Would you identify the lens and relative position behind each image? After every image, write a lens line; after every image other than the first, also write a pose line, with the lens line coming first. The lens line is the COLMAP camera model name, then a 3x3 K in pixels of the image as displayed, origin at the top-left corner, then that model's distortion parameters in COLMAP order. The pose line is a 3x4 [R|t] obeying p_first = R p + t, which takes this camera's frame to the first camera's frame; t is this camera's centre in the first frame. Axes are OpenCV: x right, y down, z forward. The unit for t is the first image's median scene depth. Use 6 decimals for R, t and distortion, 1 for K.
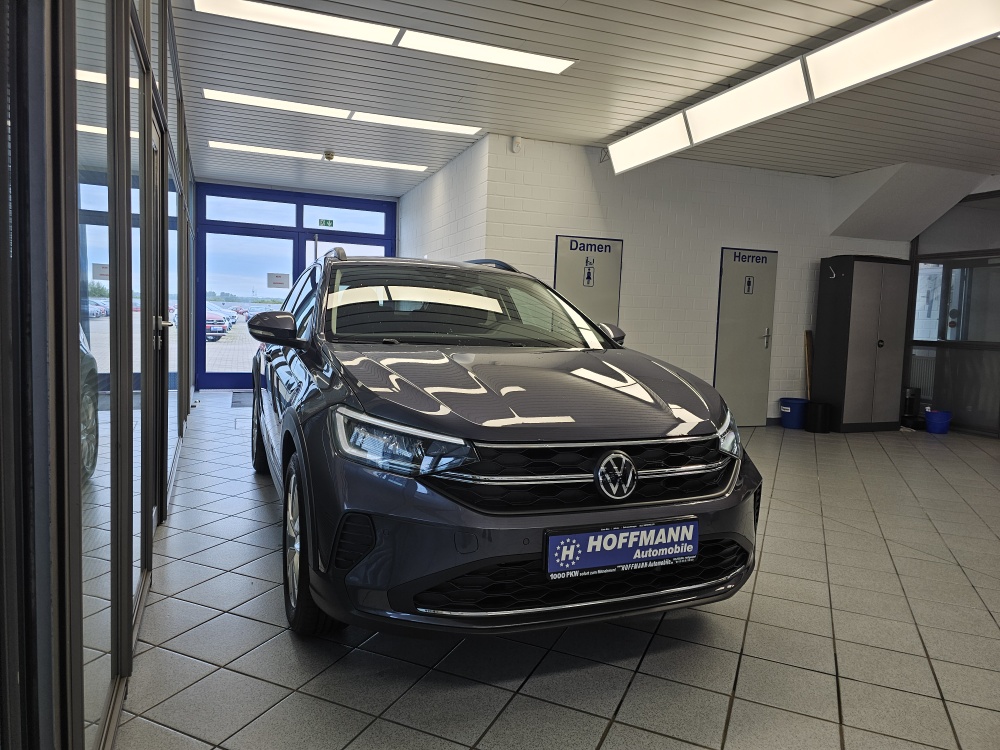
lens RADIAL K [[683.2, 0, 496.3], [0, 683.2, 369.1], [0, 0, 1]] dist [0.064005, -0.074363]
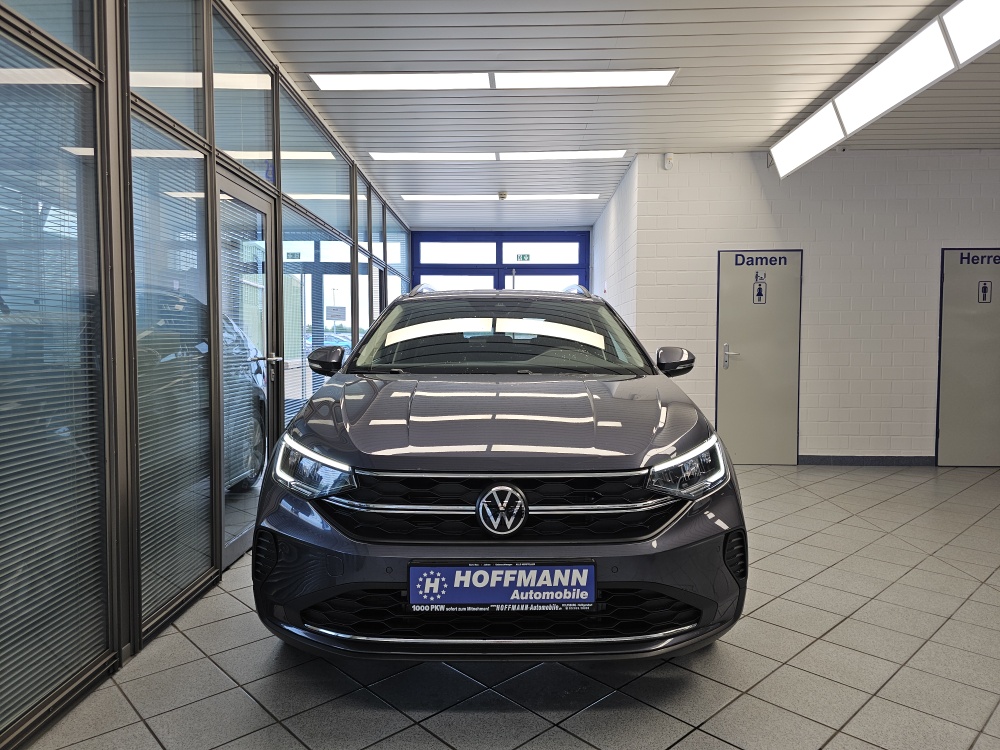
lens RADIAL K [[683.2, 0, 496.3], [0, 683.2, 369.1], [0, 0, 1]] dist [0.064005, -0.074363]
pose [[0.924054, -0.018911, -0.381794, 0.527285], [0.004126, 0.999211, -0.039508, -0.002607], [0.382240, 0.034932, 0.923403, 0.106166]]
